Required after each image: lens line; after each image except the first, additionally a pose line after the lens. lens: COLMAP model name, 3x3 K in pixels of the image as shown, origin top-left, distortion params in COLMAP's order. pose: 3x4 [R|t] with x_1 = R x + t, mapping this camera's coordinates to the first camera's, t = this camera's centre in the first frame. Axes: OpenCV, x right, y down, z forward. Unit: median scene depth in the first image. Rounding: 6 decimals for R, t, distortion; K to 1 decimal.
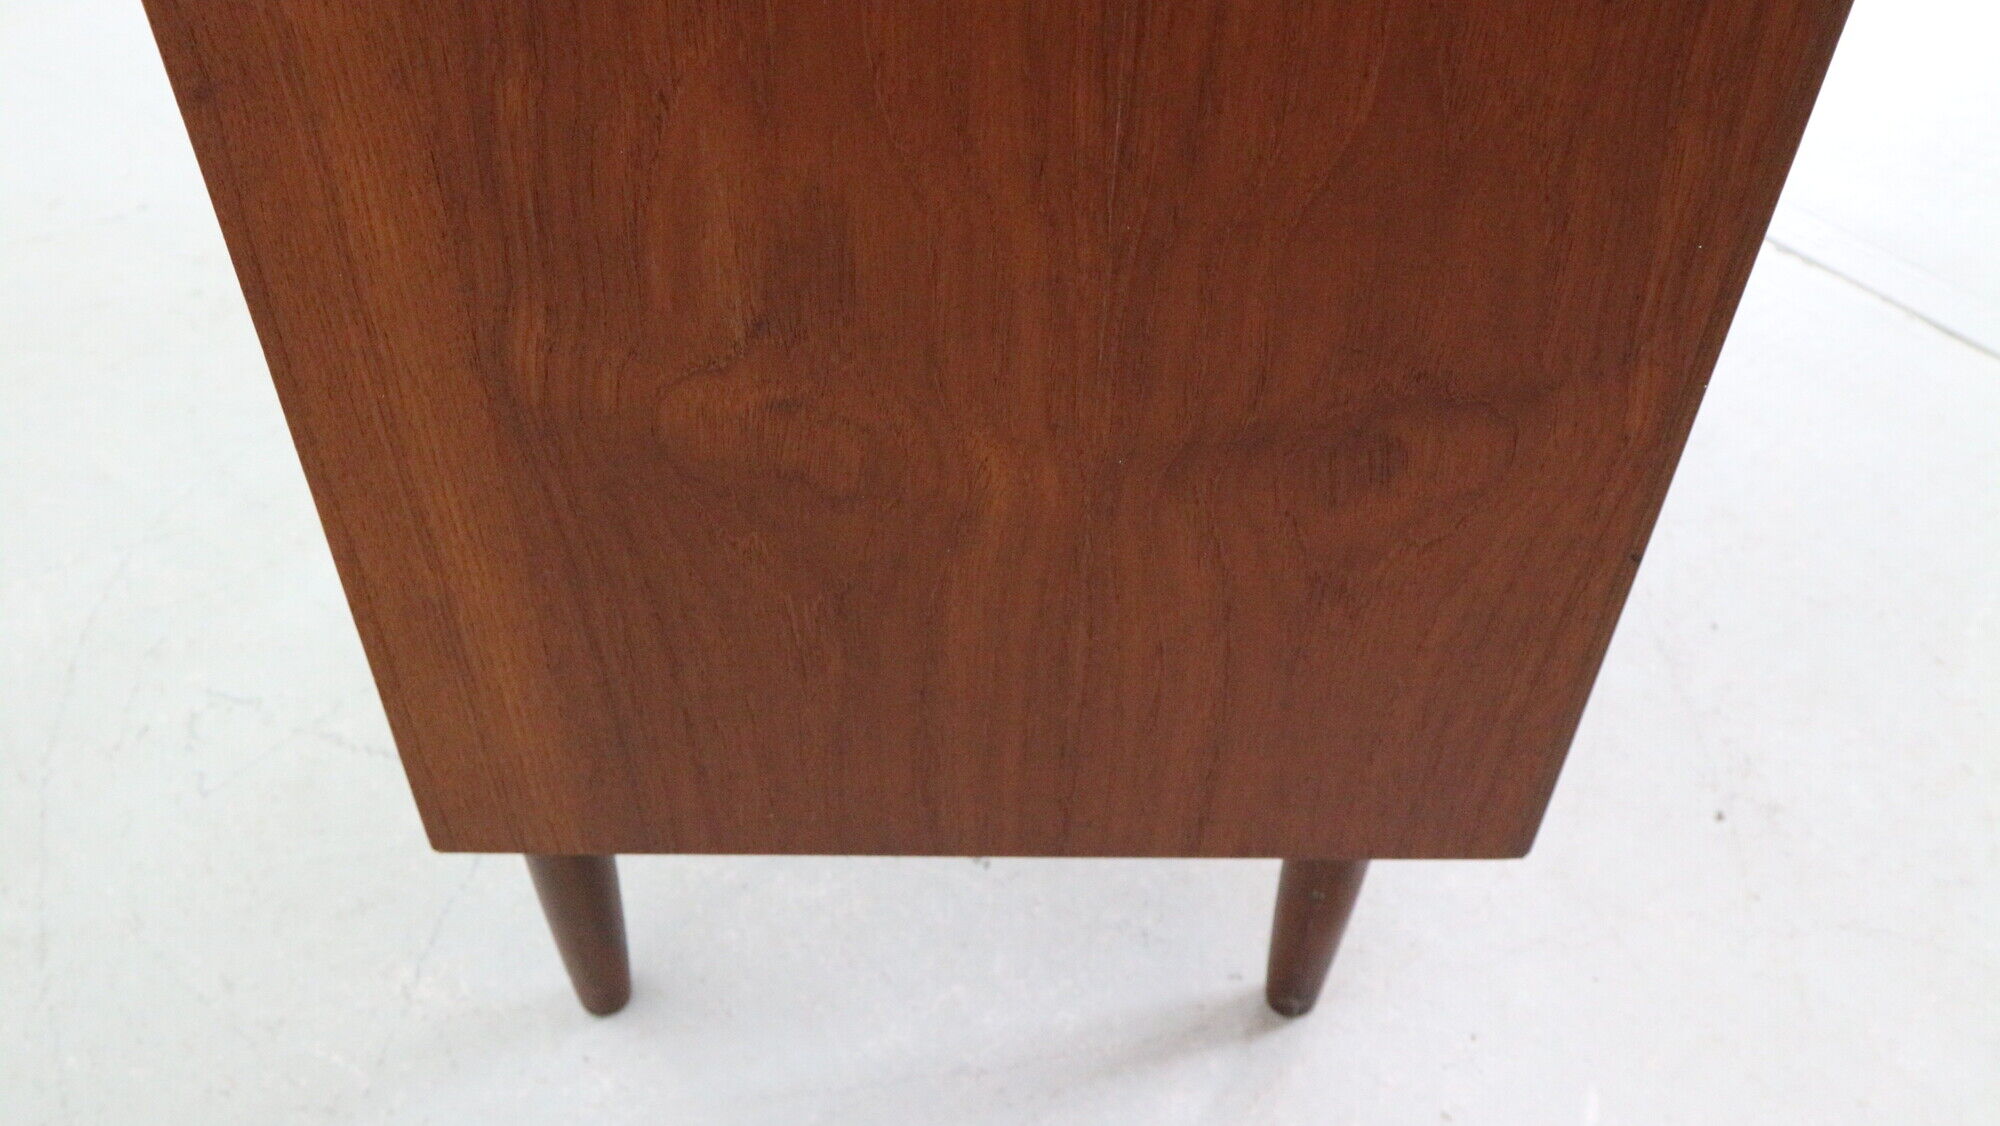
lens RADIAL K [[1926.9, 0, 998.1], [0, 1926.9, 566.4], [0, 0, 1]] dist [-0.018401, 0.000000]
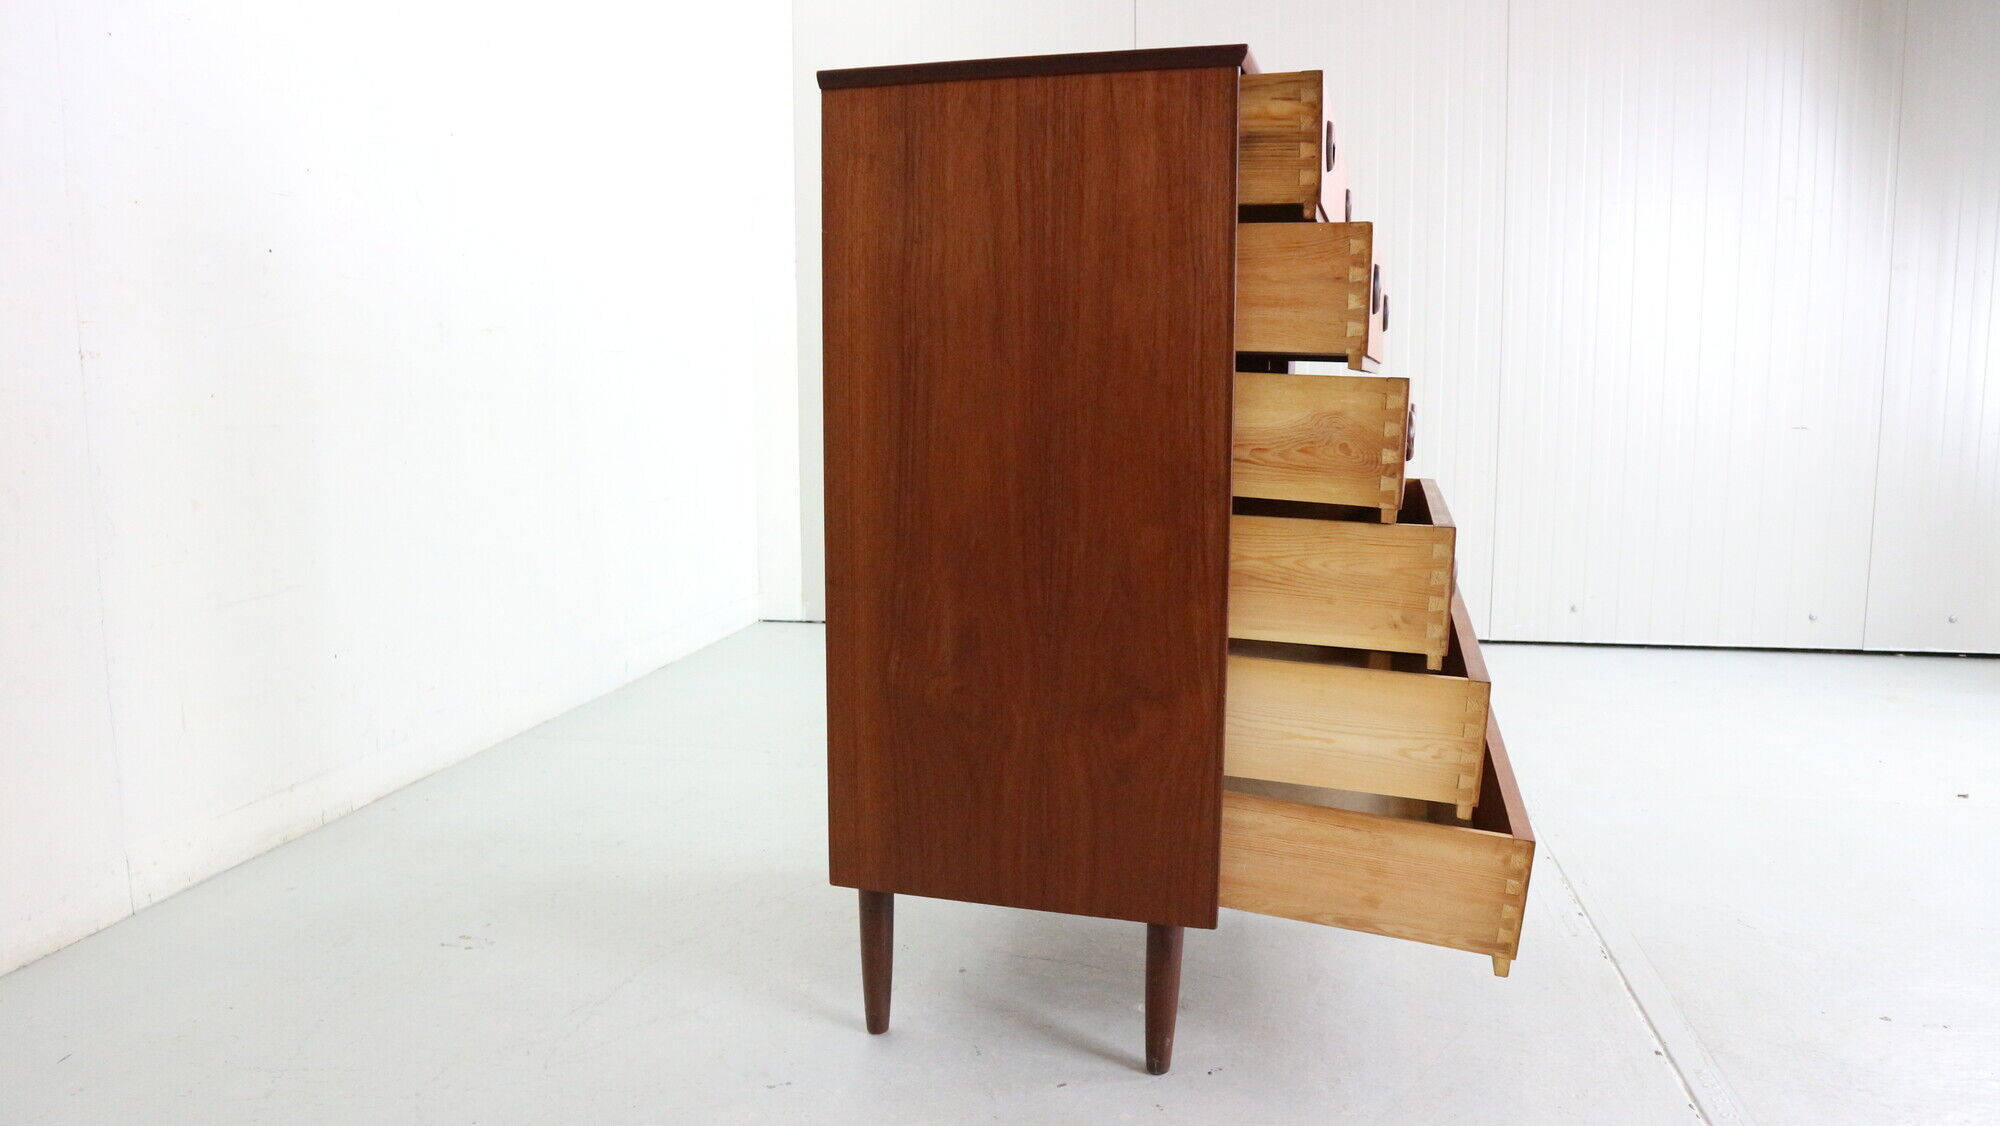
lens RADIAL K [[1407.8, 0, 997.5], [0, 1407.8, 548.6], [0, 0, 1]] dist [-0.073913, 0.003353]
pose [[0.957147, 0.022492, -0.288727, 0.683406], [-0.202267, 0.765436, -0.610897, 1.261050], [0.207262, 0.643118, 0.737185, -1.025247]]
